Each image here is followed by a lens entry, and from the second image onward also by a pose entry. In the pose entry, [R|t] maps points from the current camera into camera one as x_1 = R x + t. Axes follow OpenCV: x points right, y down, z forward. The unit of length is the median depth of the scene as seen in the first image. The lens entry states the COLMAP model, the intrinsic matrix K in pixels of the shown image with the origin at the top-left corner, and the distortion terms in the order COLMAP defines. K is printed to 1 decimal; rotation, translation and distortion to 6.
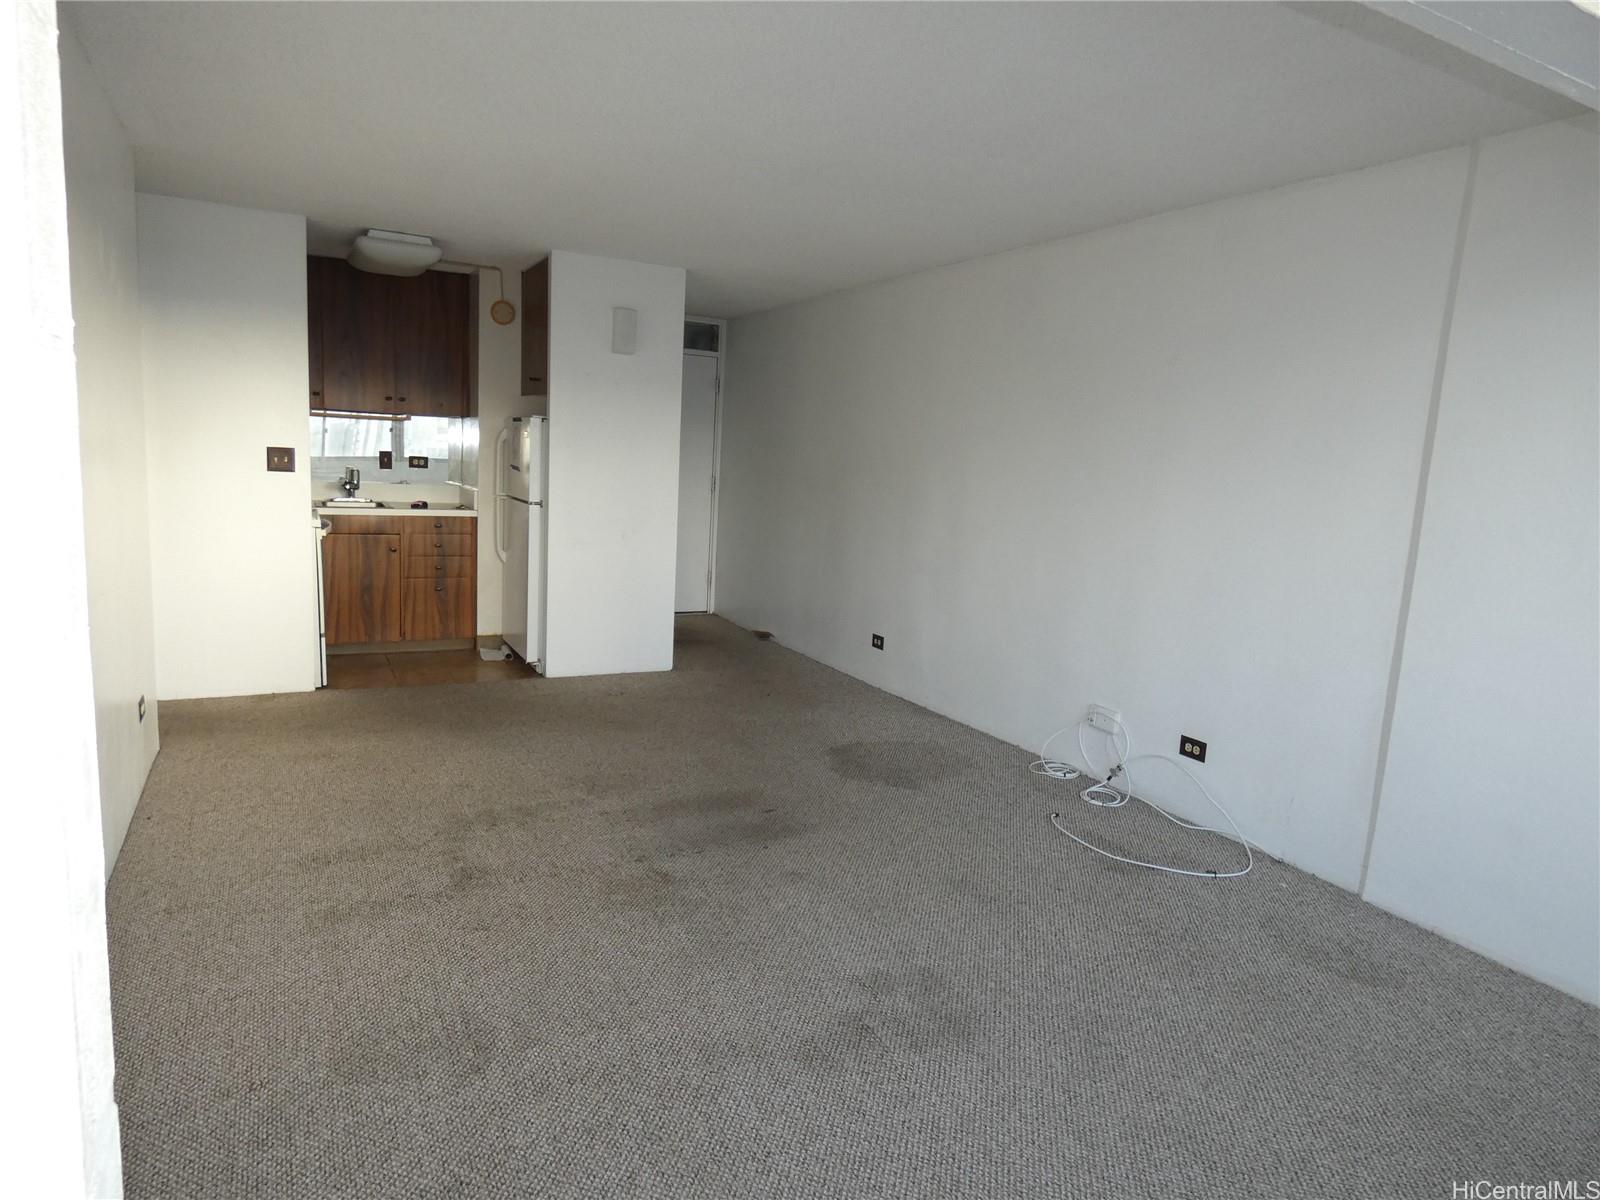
lens RADIAL K [[948.8, 0, 800.1], [0, 948.8, 595.7], [0, 0, 1]] dist [-0.010483, -0.001506]
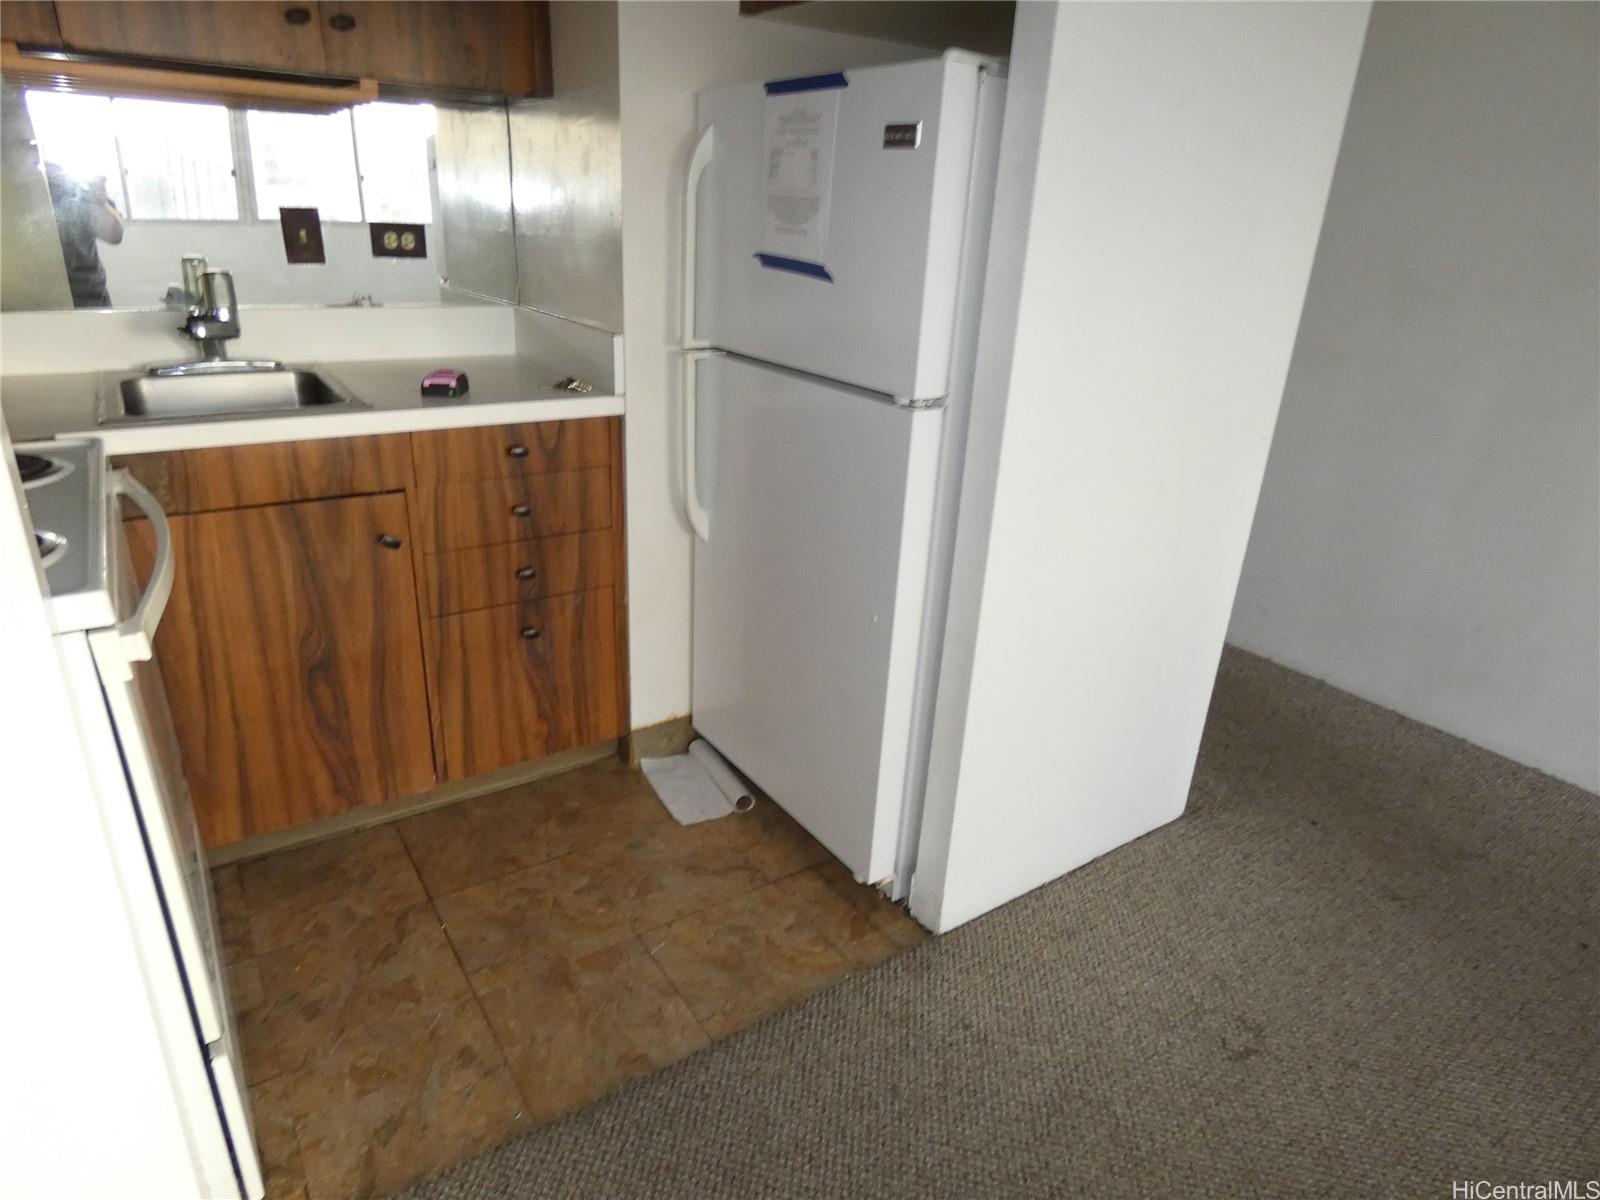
lens RADIAL K [[948.8, 0, 802.6], [0, 948.8, 602.7], [0, 0, 1]] dist [-0.010483, -0.001506]
pose [[0.993614, -0.045593, 0.103211, -0.320103], [0.019287, 0.969891, 0.242775, -0.100463], [-0.111172, -0.239234, 0.964577, 0.662563]]
